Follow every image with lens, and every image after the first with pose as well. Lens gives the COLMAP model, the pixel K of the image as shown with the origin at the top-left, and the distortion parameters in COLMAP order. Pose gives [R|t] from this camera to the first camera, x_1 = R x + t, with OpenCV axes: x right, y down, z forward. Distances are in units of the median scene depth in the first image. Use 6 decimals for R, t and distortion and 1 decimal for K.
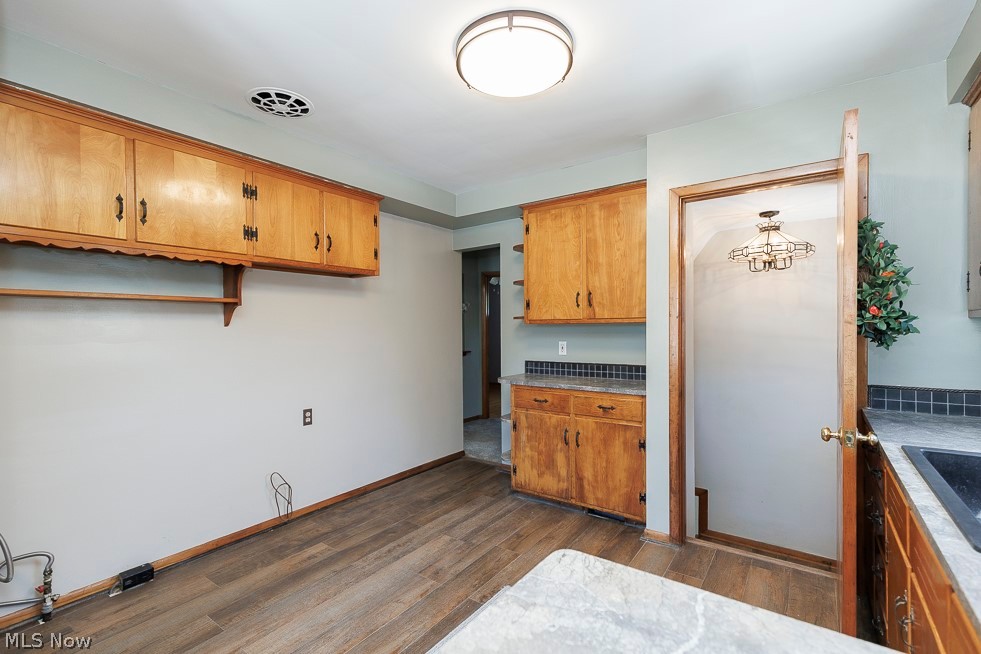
lens RADIAL K [[448.6, 0, 487.2], [0, 448.6, 332.2], [0, 0, 1]] dist [0.013711, -0.000322]
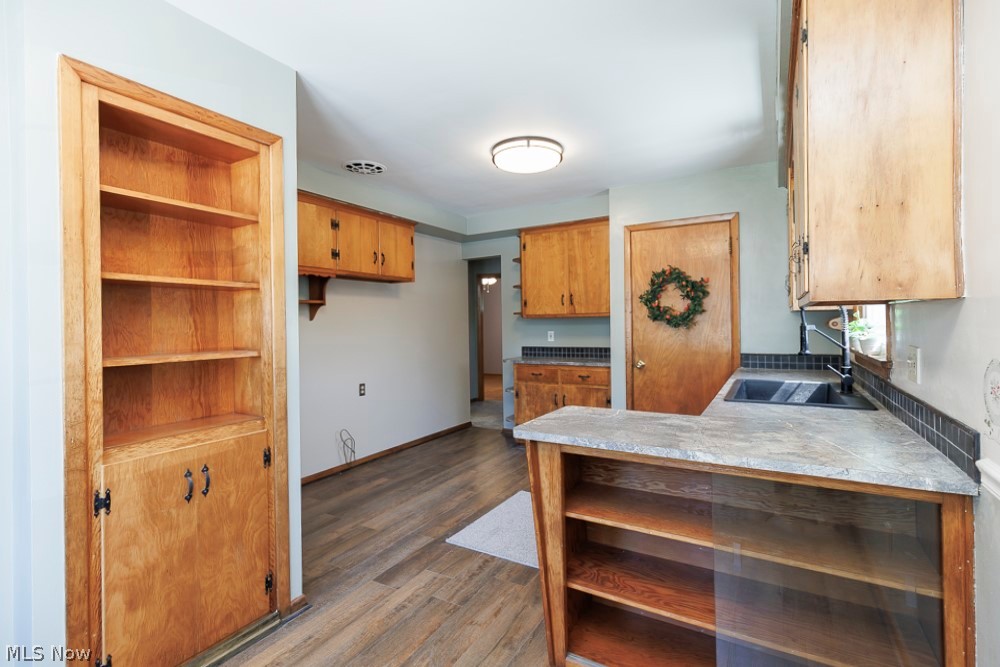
lens RADIAL K [[460.5, 0, 512.2], [0, 460.5, 323.2], [0, 0, 1]] dist [0.022354, -0.000142]
pose [[0.993922, -0.007590, 0.109829, -0.113424], [0.008869, 0.999898, -0.011160, 0.013392], [-0.109733, 0.012067, 0.993888, -0.403367]]
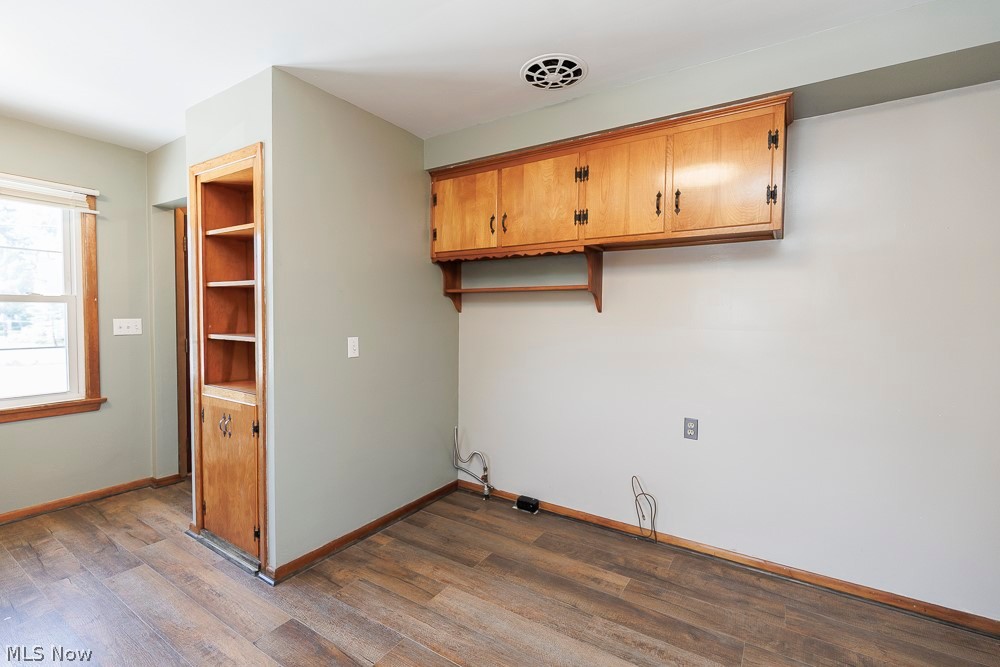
lens RADIAL K [[445.8, 0, 504.9], [0, 445.8, 332.4], [0, 0, 1]] dist [0.003278, -0.000593]
pose [[0.057561, 0.046208, -0.997272, 0.362367], [-0.021283, 0.998758, 0.045049, -0.008202], [0.998115, 0.018632, 0.058473, 0.645203]]
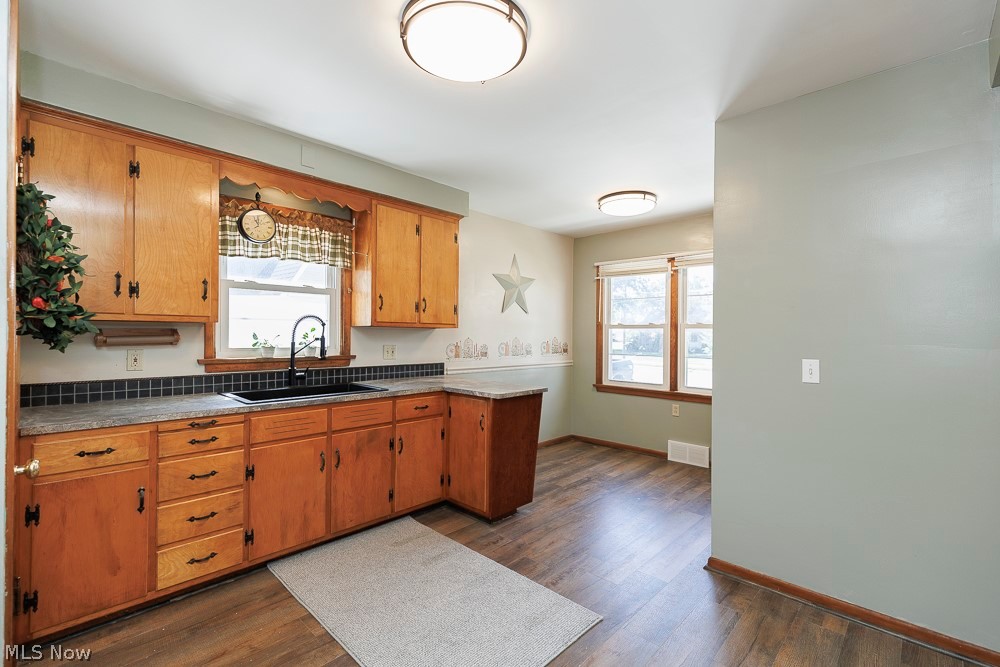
lens RADIAL K [[445.8, 0, 504.9], [0, 445.8, 332.4], [0, 0, 1]] dist [0.003278, -0.000593]
pose [[-0.991179, -0.000567, 0.132525, -0.089376], [0.000176, 0.999984, 0.005601, -0.002714], [-0.132526, 0.005575, -0.991164, 1.179541]]
